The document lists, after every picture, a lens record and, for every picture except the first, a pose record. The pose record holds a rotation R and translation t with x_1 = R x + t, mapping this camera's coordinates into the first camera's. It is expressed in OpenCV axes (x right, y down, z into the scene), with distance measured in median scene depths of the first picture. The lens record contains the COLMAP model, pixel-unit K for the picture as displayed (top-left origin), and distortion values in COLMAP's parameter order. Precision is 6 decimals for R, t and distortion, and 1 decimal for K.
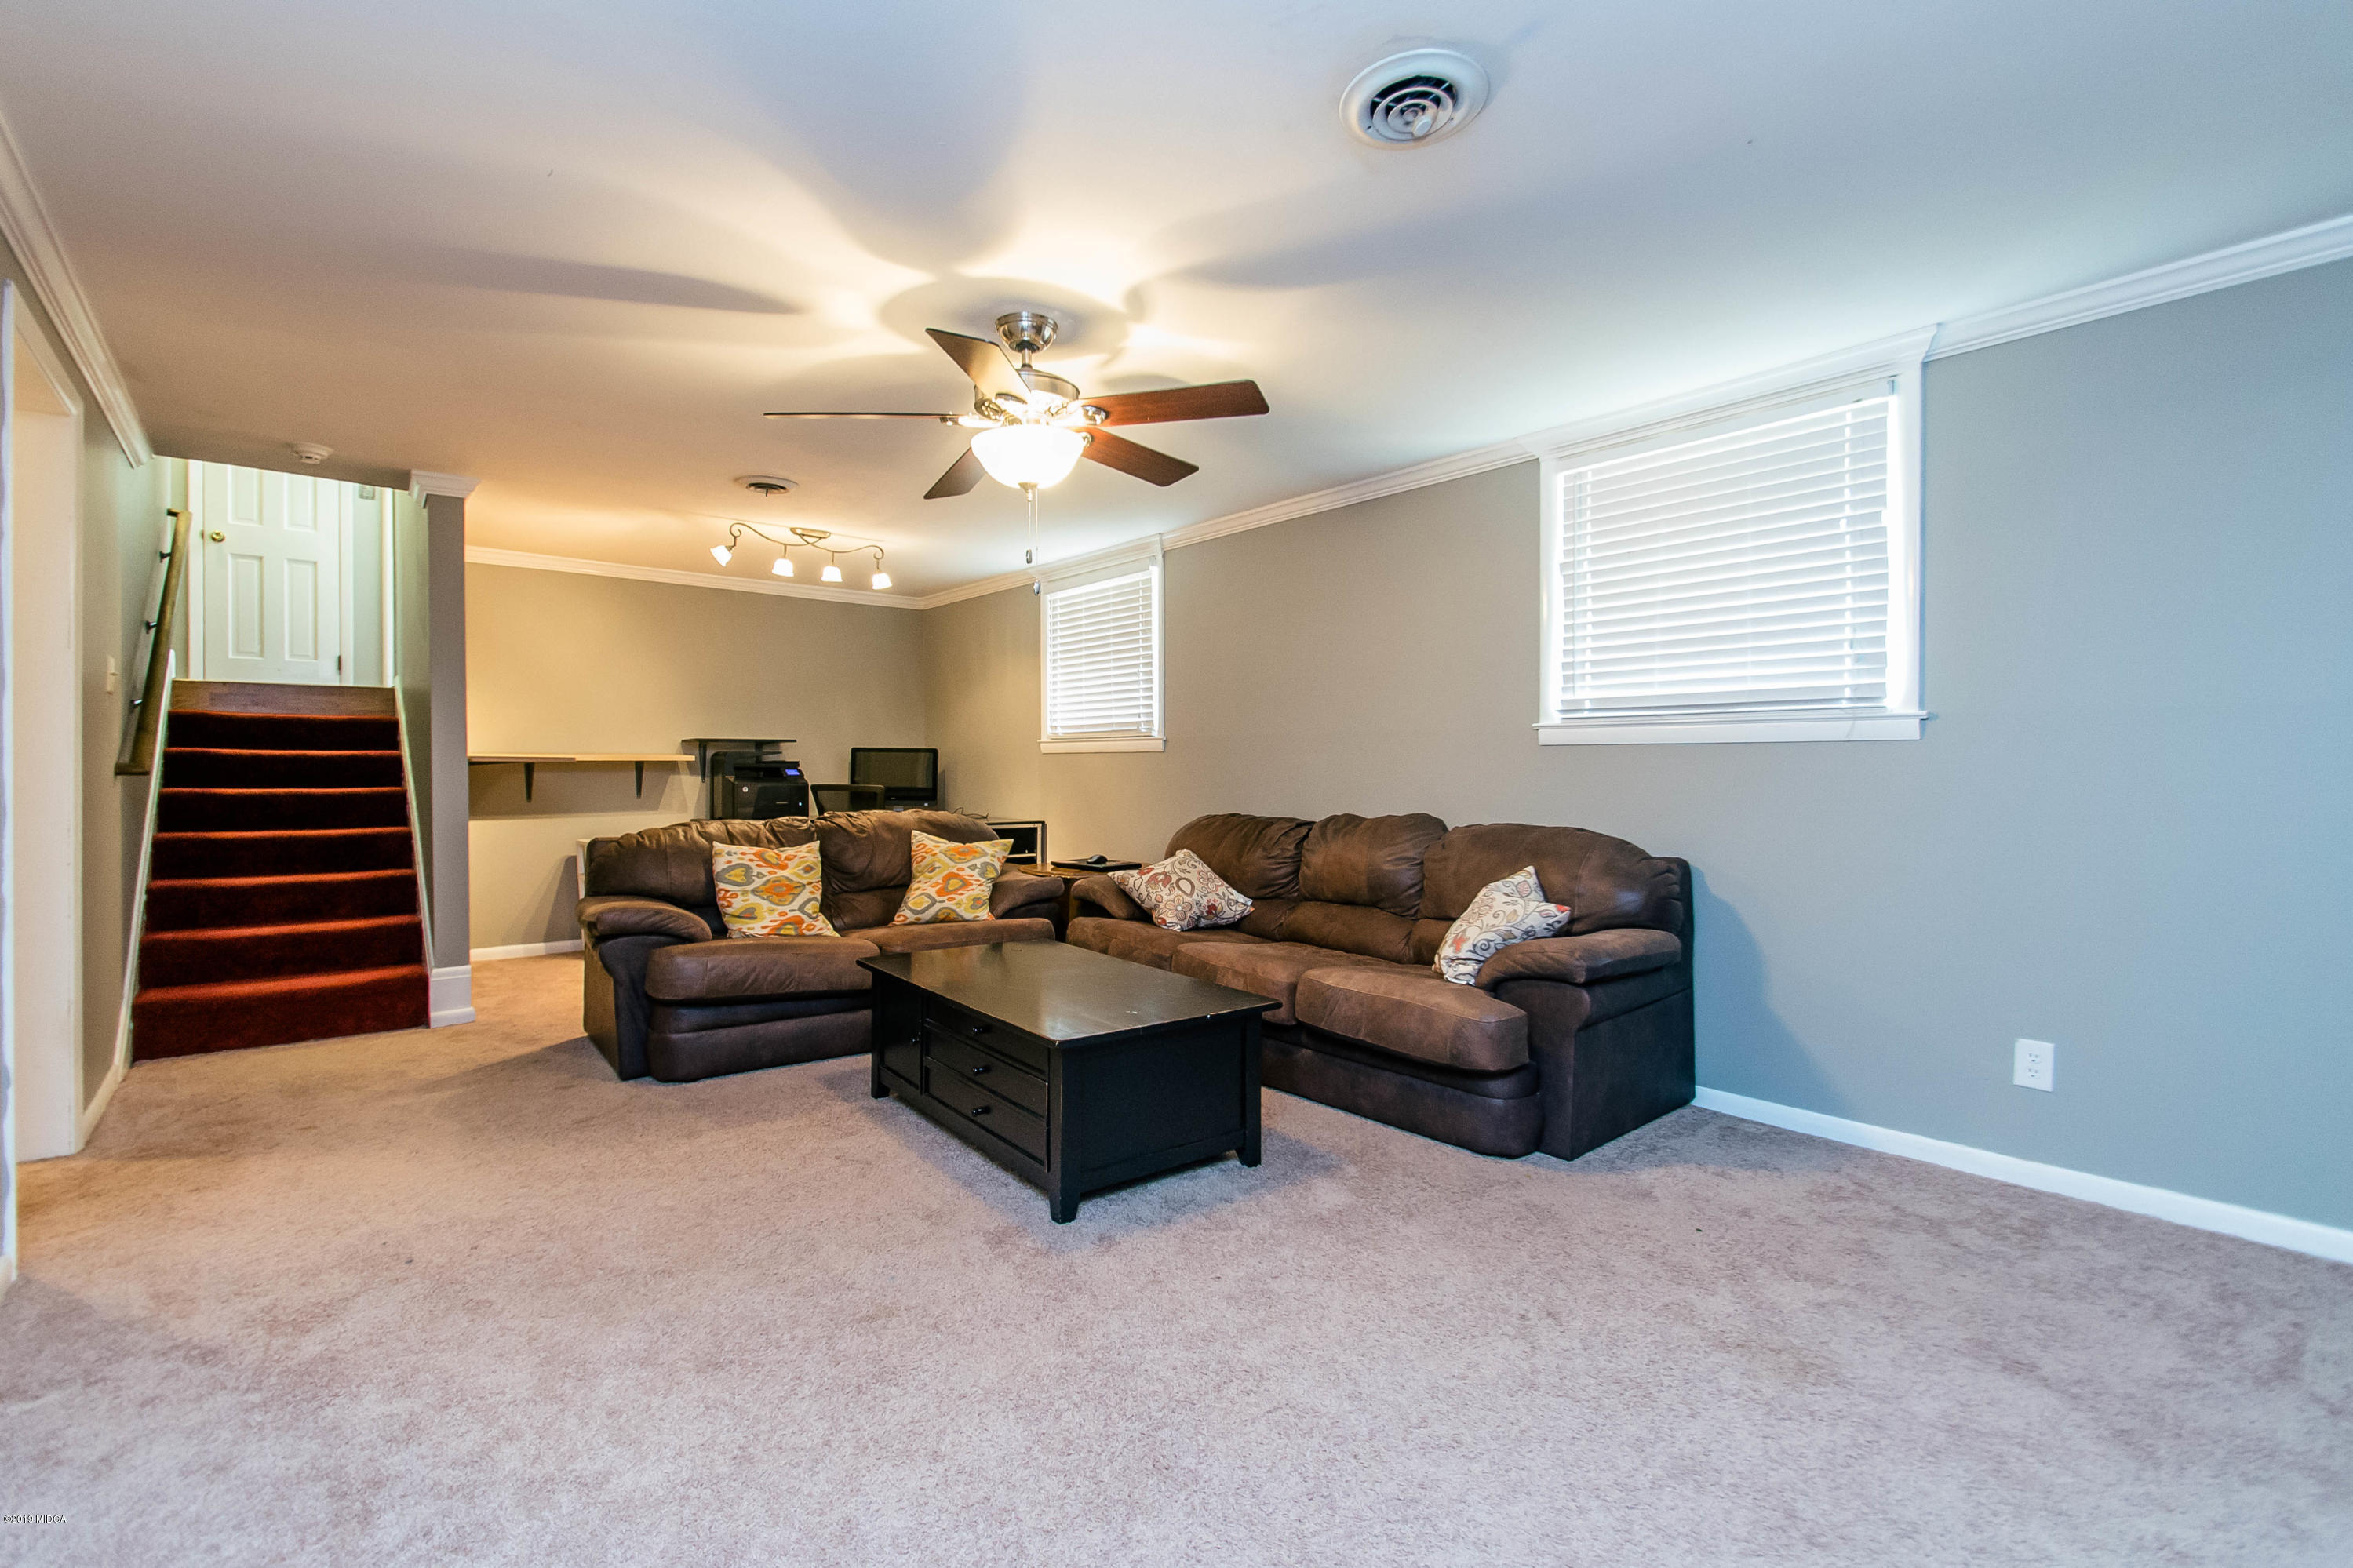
lens RADIAL K [[1036.2, 0, 1153.6], [0, 1036.2, 777.1], [0, 0, 1]] dist [0.014589, -0.007306]
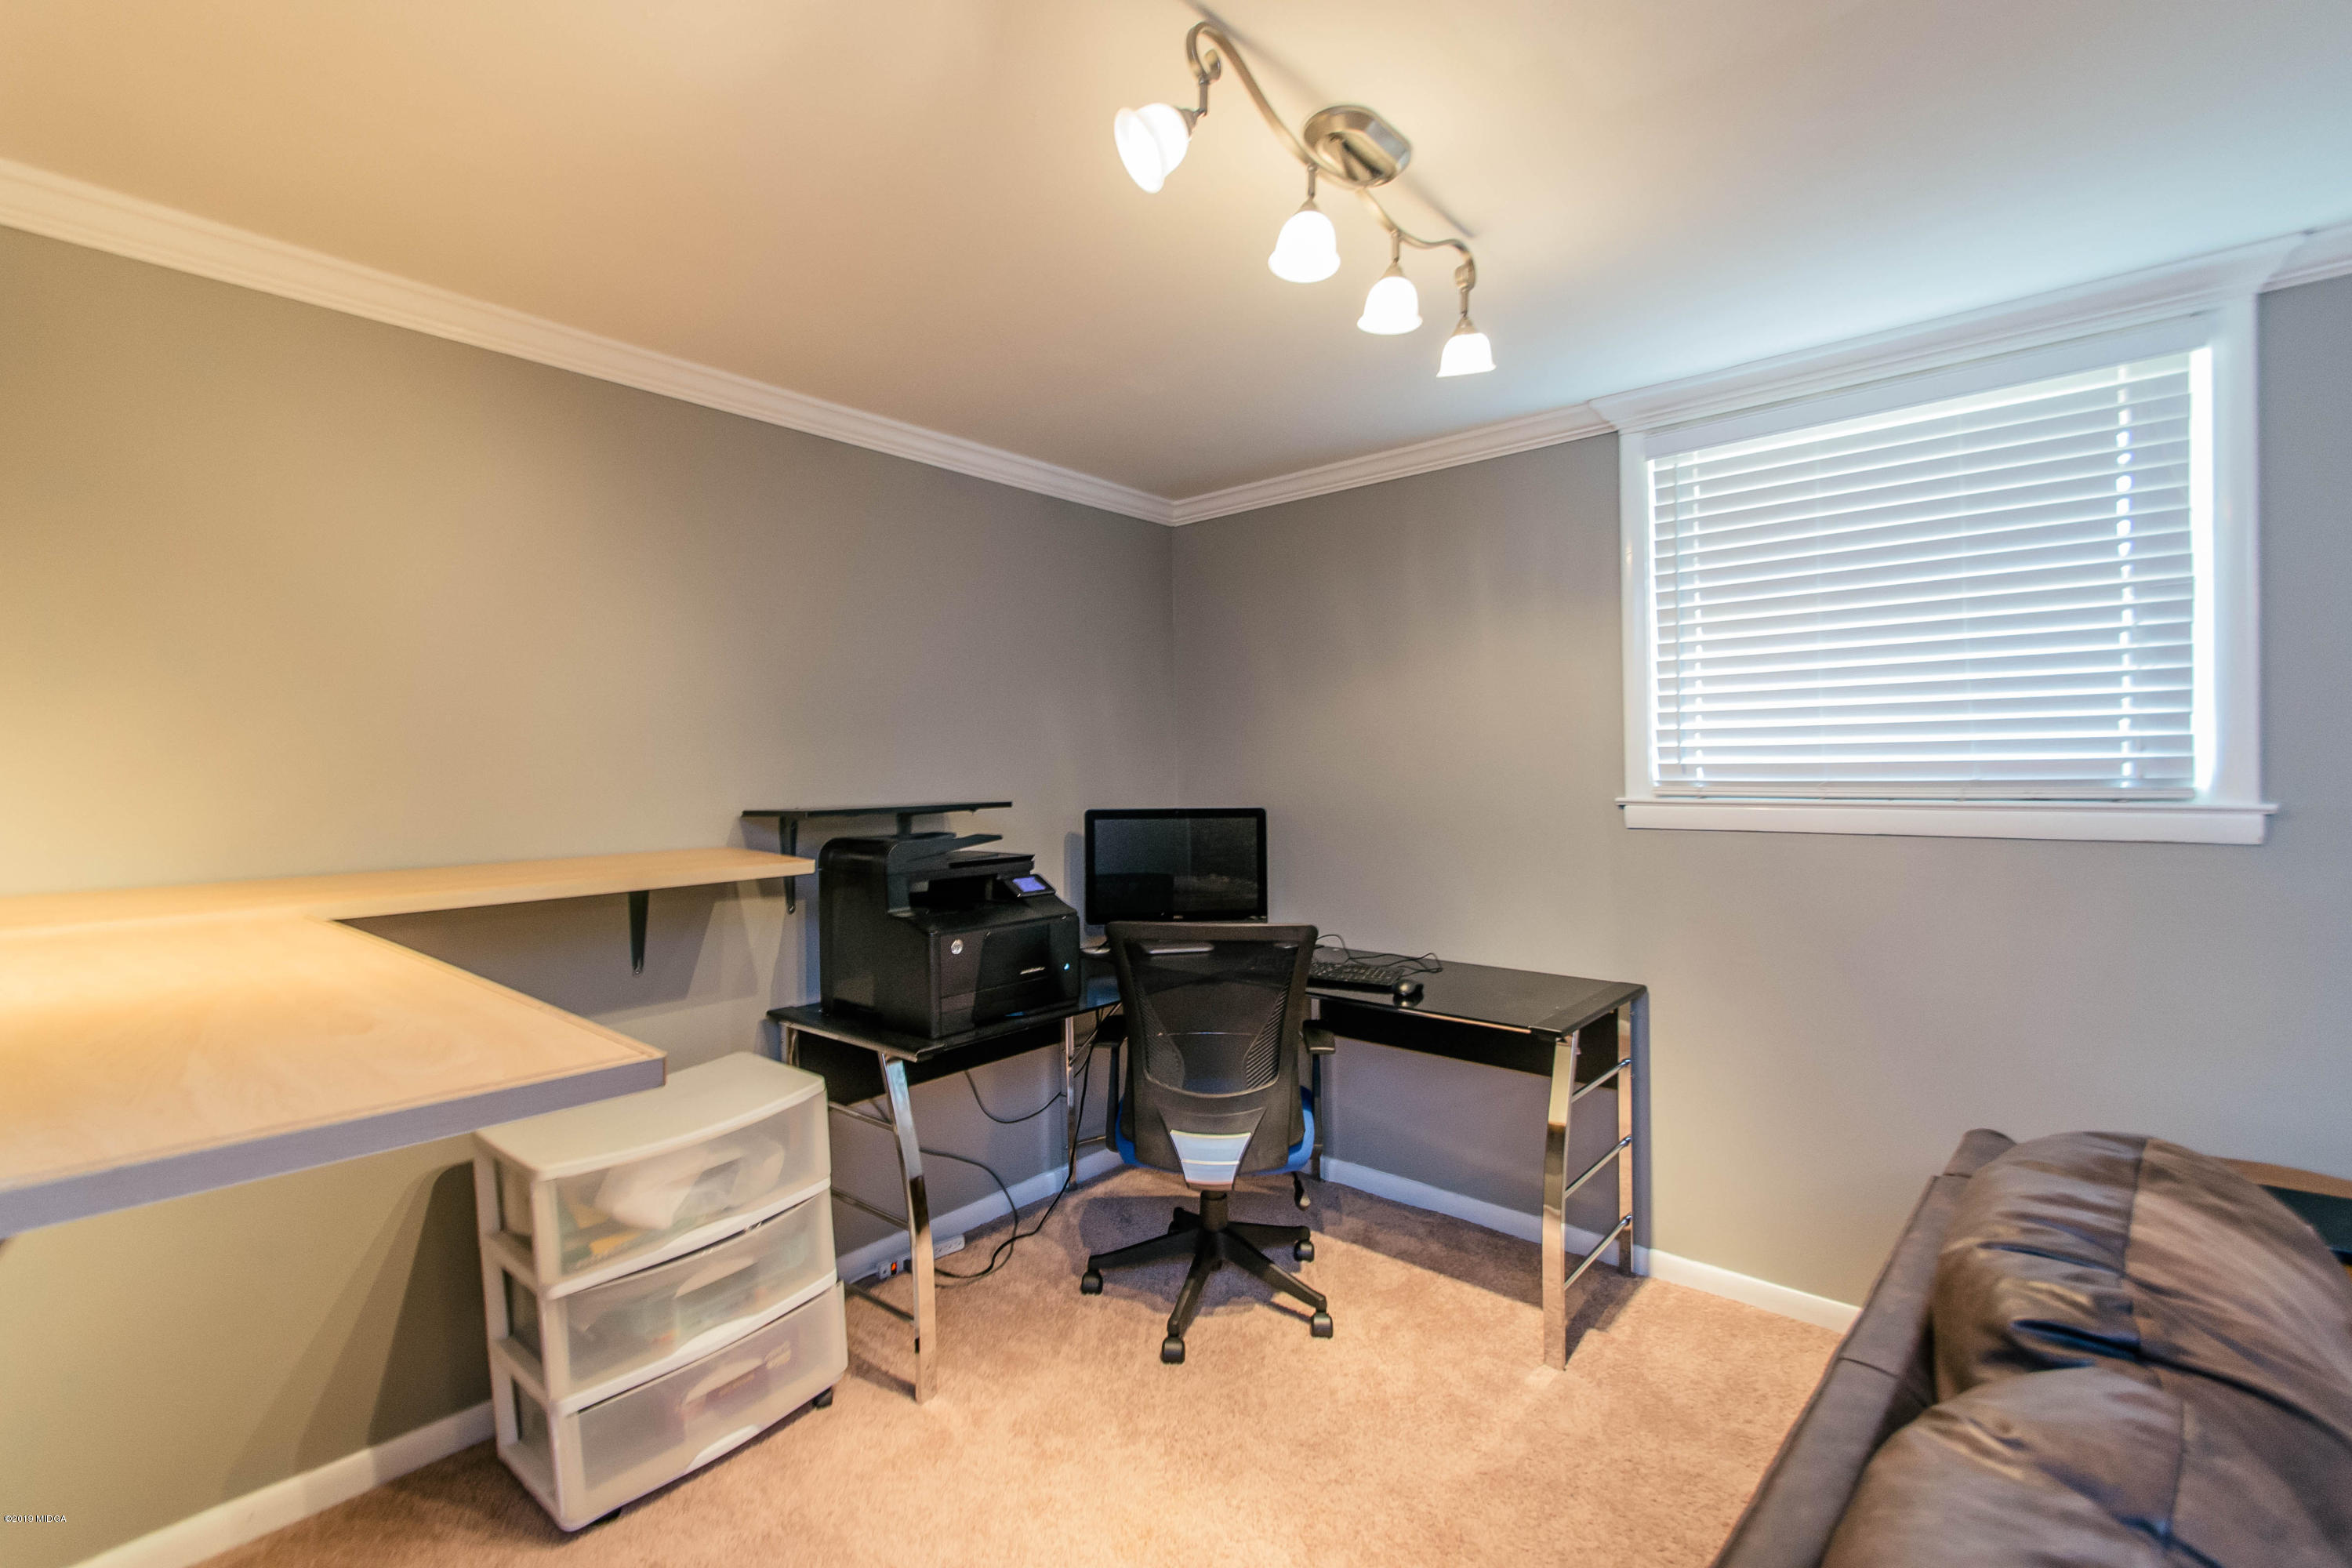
lens RADIAL K [[1035.9, 0, 1186.4], [0, 1035.9, 779.9], [0, 0, 1]] dist [0.014589, -0.007306]
pose [[0.983885, -0.003146, 0.178776, -0.541092], [0.006329, 0.999831, -0.017237, -0.054590], [-0.178691, 0.018091, 0.983739, 0.898291]]
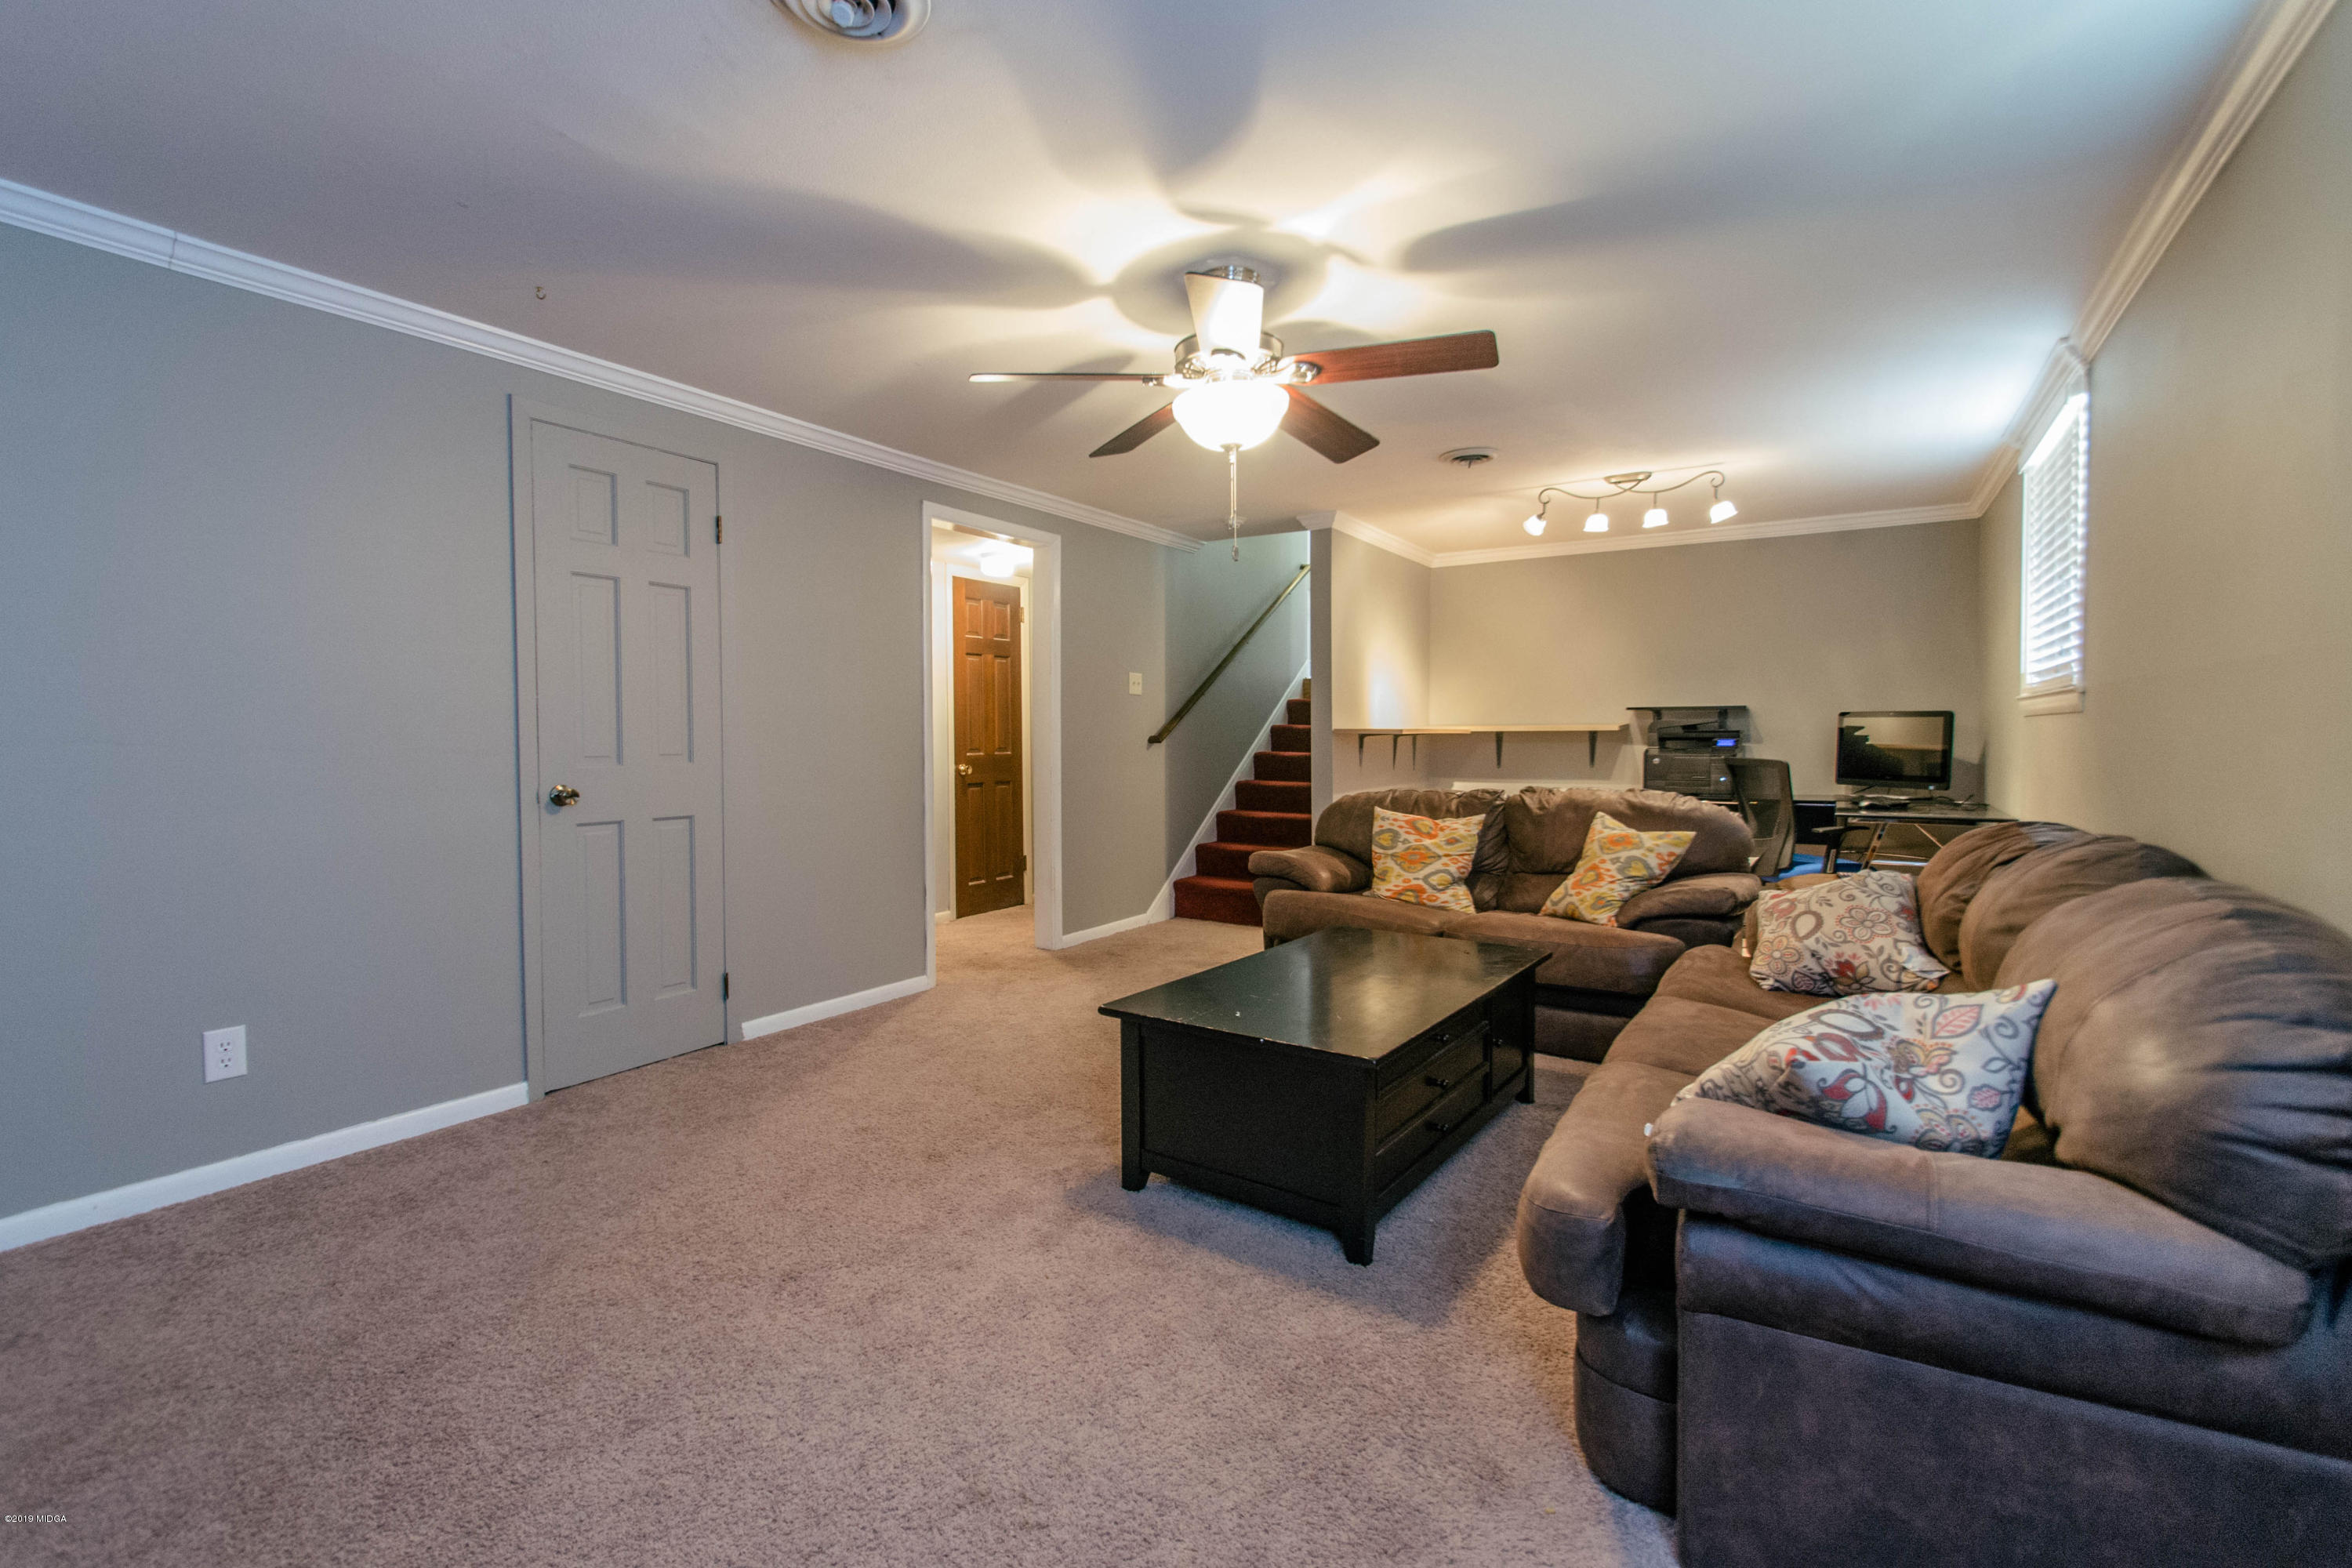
lens RADIAL K [[1035.9, 0, 1164.5], [0, 1035.9, 771.8], [0, 0, 1]] dist [0.014589, -0.007306]
pose [[0.319478, 0.031451, -0.947072, 0.490943], [-0.006881, 0.999500, 0.030871, -0.006038], [0.947569, -0.003346, 0.319535, 0.399913]]
